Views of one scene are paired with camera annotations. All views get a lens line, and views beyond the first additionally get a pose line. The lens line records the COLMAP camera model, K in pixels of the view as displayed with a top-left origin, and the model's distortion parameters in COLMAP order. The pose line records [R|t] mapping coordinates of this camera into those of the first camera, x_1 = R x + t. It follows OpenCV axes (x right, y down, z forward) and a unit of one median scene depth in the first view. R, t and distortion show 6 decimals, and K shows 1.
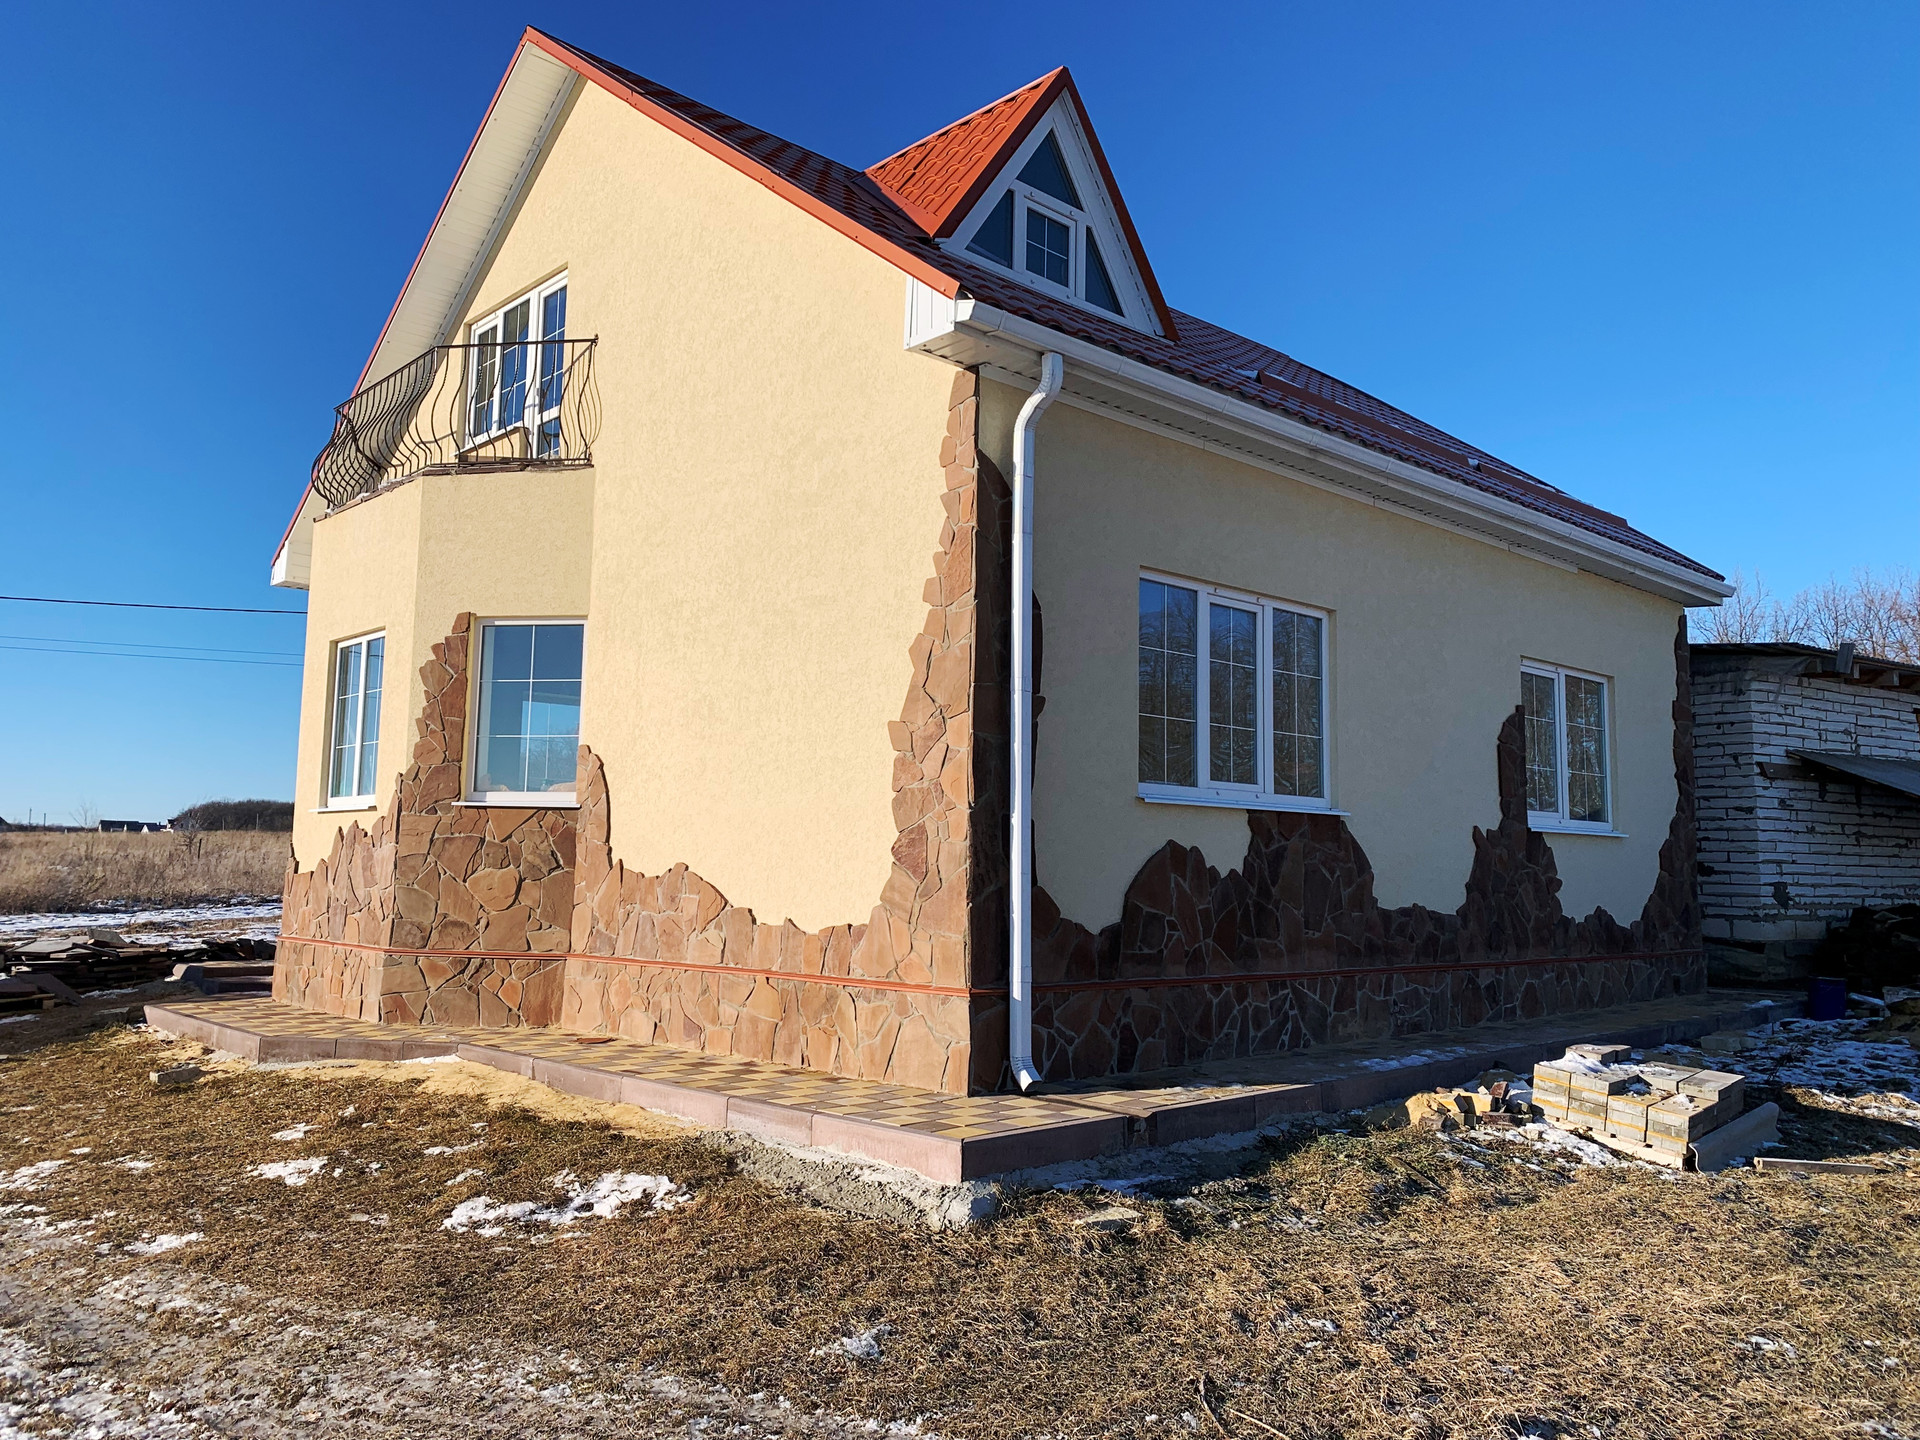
lens RADIAL K [[1453.8, 0, 963.4], [0, 1453.8, 708.6], [0, 0, 1]] dist [0.039646, -0.004658]
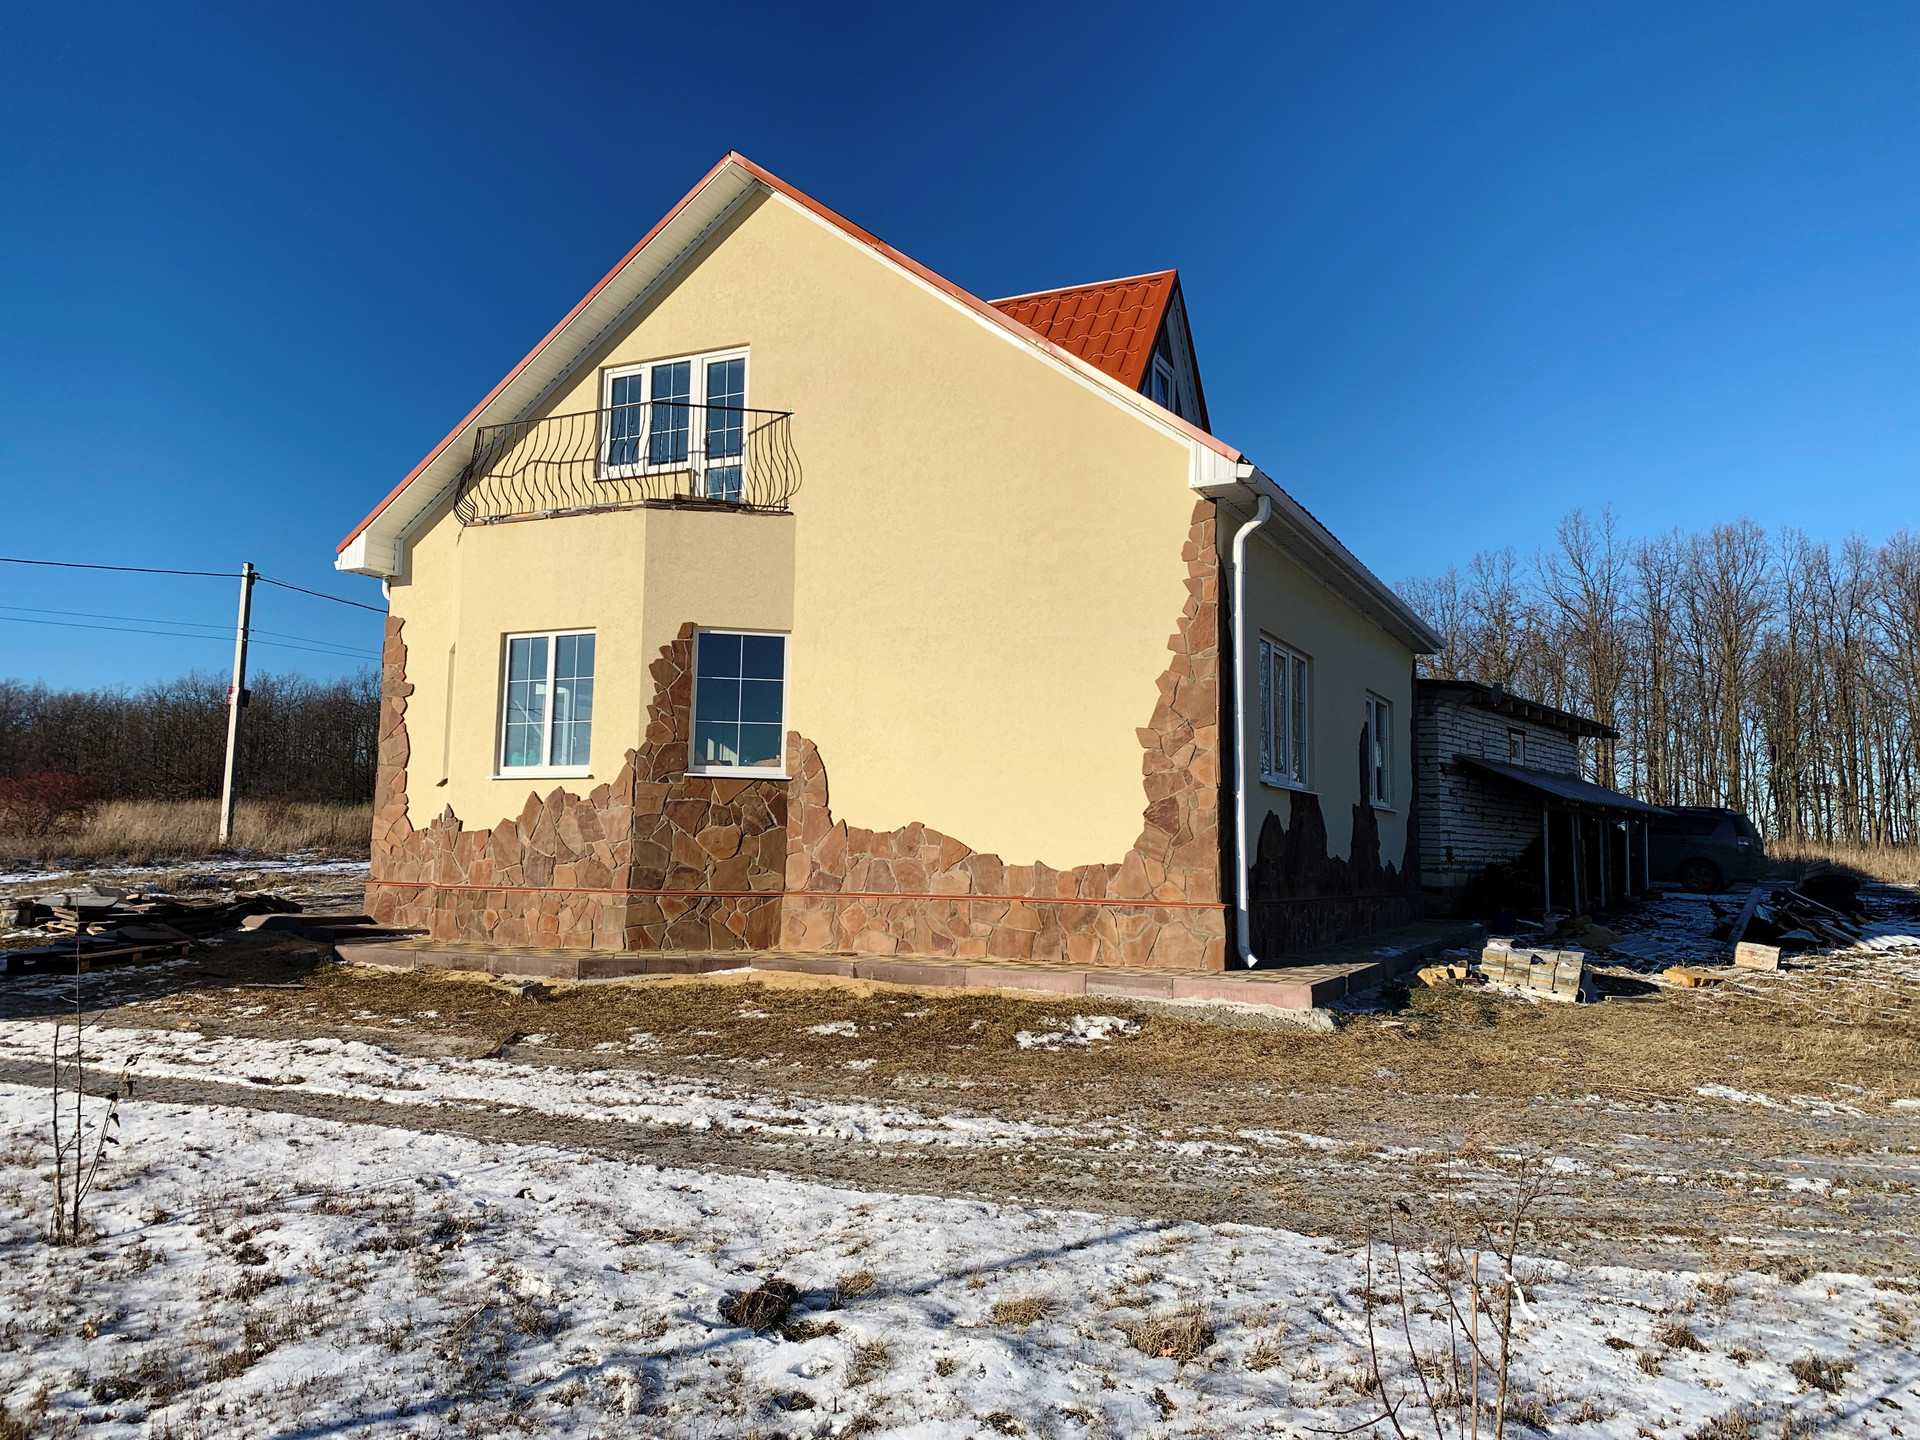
lens RADIAL K [[1440.3, 0, 955.7], [0, 1440.3, 697.8], [0, 0, 1]] dist [0.122403, -0.304882]
pose [[0.940376, 0.038836, 0.337912, -0.579631], [-0.041543, 0.999136, 0.000781, -0.012276], [-0.337590, -0.014773, 0.941177, -0.264665]]
